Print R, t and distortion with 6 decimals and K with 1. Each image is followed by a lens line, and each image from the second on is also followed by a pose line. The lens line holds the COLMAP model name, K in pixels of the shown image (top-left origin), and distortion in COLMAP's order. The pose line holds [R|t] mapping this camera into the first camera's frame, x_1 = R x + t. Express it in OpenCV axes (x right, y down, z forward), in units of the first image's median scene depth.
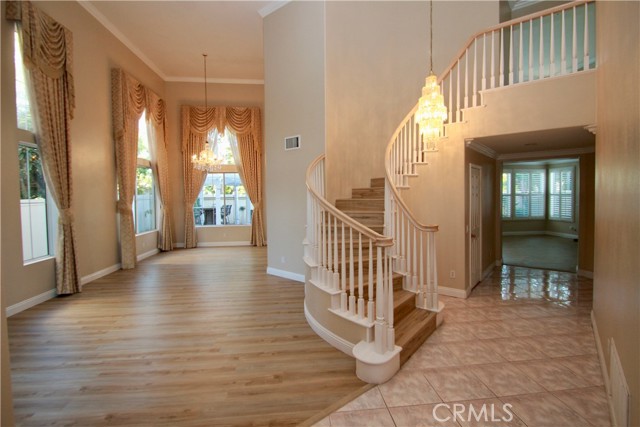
lens RADIAL K [[297.9, 0, 319.7], [0, 297.9, 204.1], [0, 0, 1]] dist [0.001142, -0.011113]
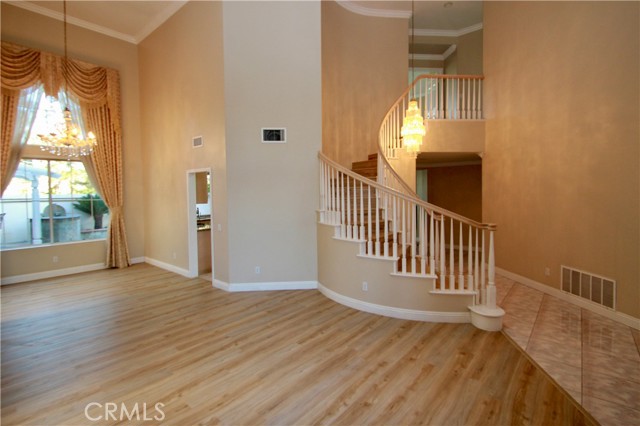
lens RADIAL K [[307.6, 0, 323.4], [0, 307.6, 201.9], [0, 0, 1]] dist [0.001151, -0.005477]
pose [[0.716226, -0.018601, 0.697621, -0.705083], [0.025190, 0.999682, 0.000794, -0.005304], [-0.697414, 0.017004, 0.716467, 0.277939]]
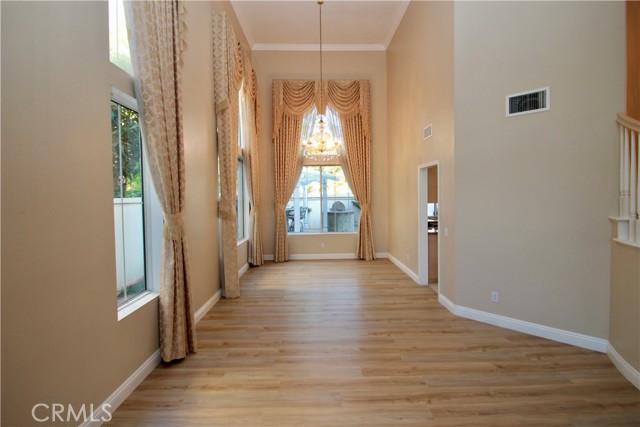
lens RADIAL K [[297.9, 0, 318.2], [0, 297.9, 204.1], [0, 0, 1]] dist [0.001142, -0.011113]
pose [[0.996293, 0.000839, -0.086023, -0.512140], [-0.001225, 0.999989, -0.004440, -0.000763], [0.086018, 0.004529, 0.996283, 0.423568]]
